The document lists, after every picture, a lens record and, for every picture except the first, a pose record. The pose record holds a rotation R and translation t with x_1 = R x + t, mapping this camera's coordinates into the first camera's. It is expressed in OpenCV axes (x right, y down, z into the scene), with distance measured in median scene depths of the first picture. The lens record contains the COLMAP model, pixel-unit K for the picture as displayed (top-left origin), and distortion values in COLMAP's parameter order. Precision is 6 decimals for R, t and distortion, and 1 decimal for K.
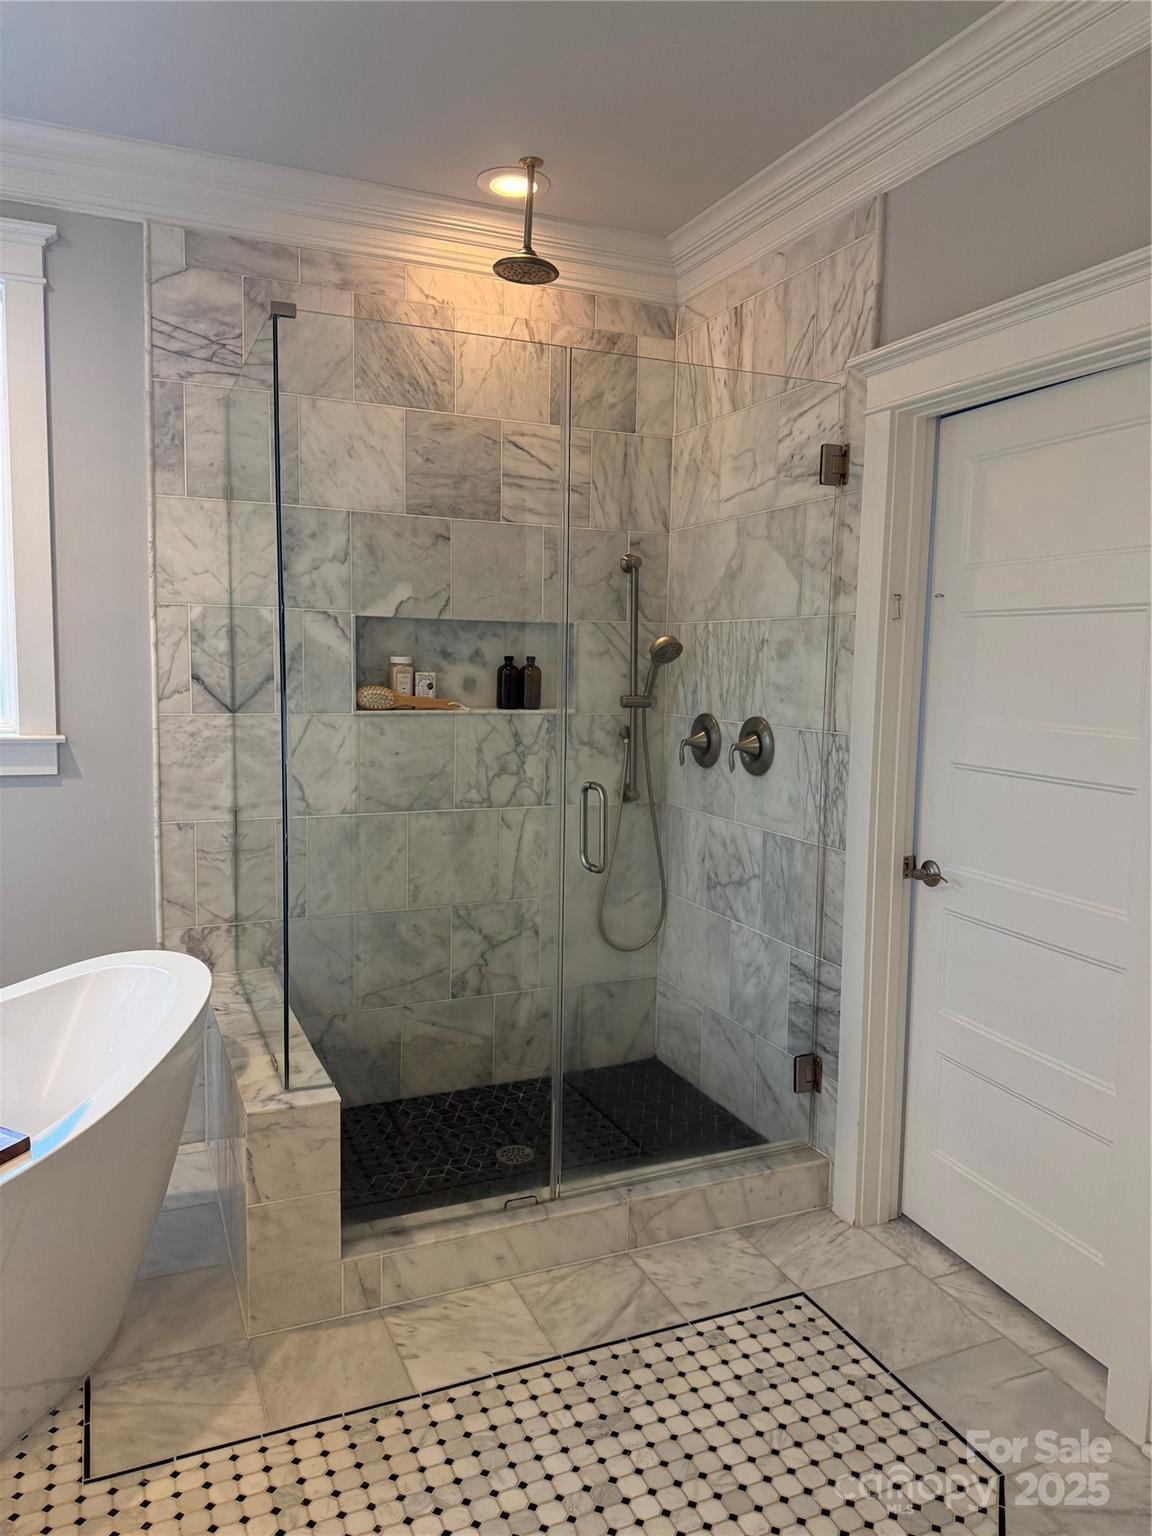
lens RADIAL K [[1085.7, 0, 576.0], [0, 1085.7, 768.0], [0, 0, 1]] dist [0.000110, -0.004456]
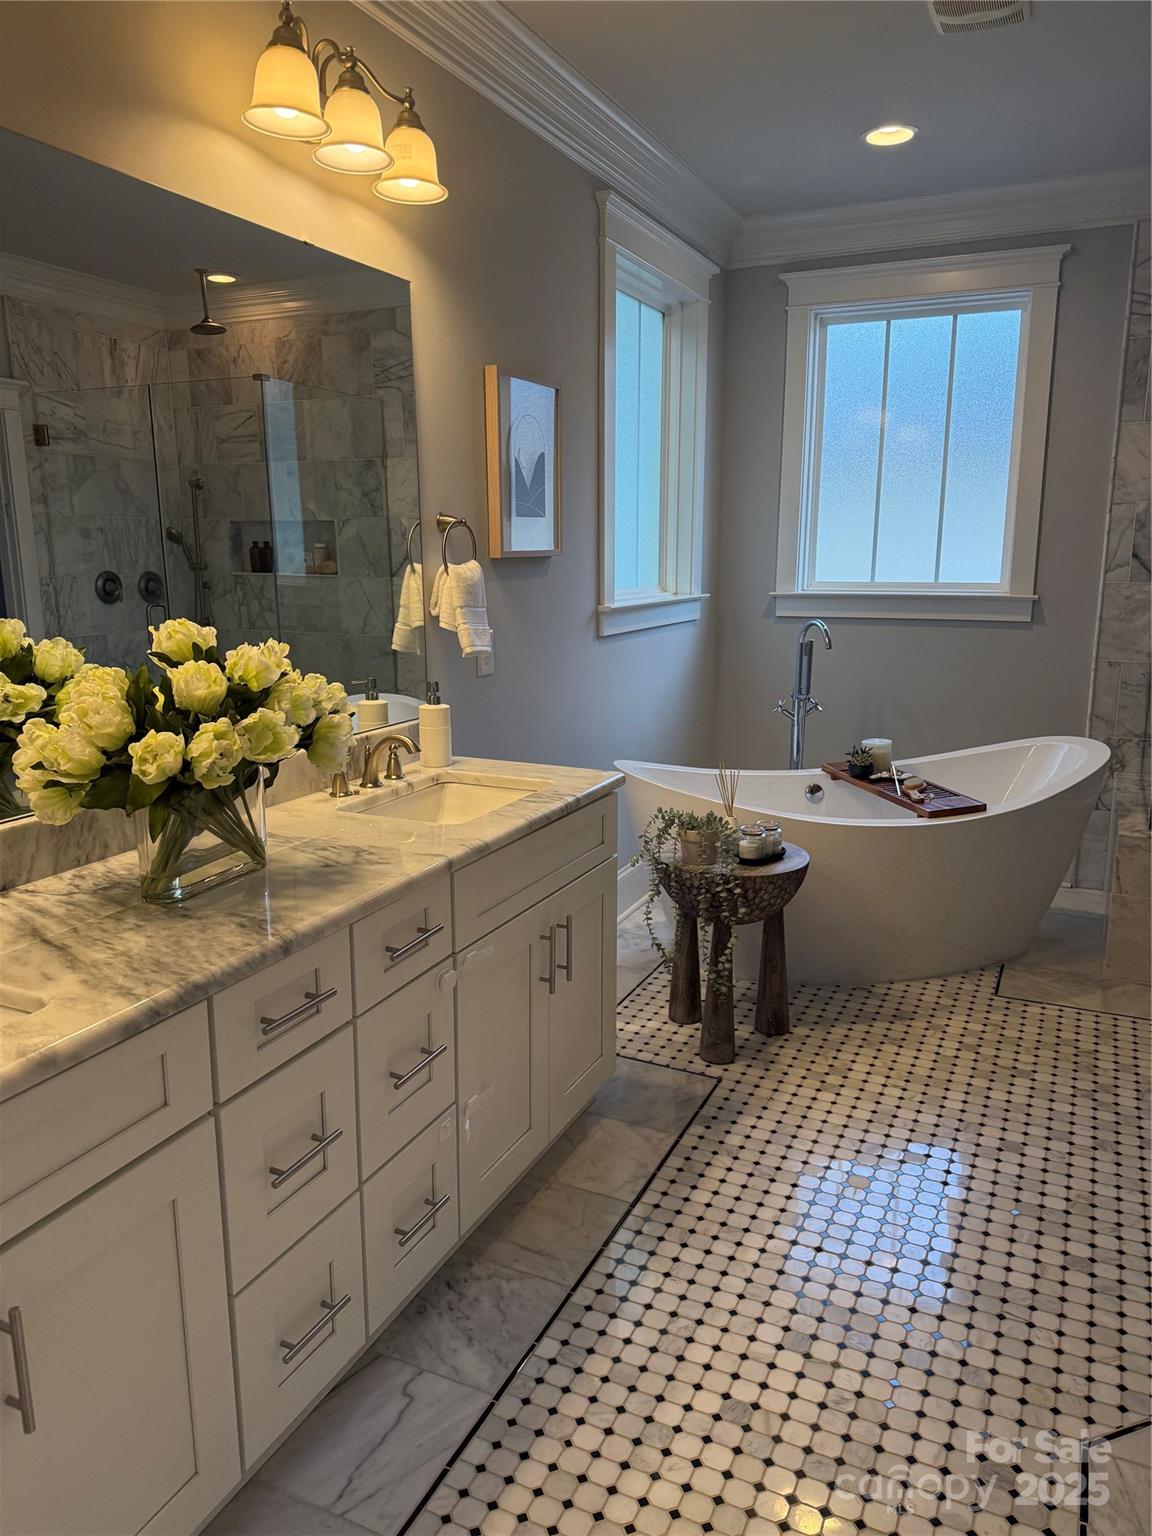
lens RADIAL K [[1085.7, 0, 576.0], [0, 1085.7, 768.0], [0, 0, 1]] dist [0.000110, -0.004456]
pose [[0.655534, 0.133346, -0.743299, 0.247099], [-0.064534, 0.990578, 0.120793, 0.063774], [0.752403, -0.031216, 0.657963, -0.454755]]
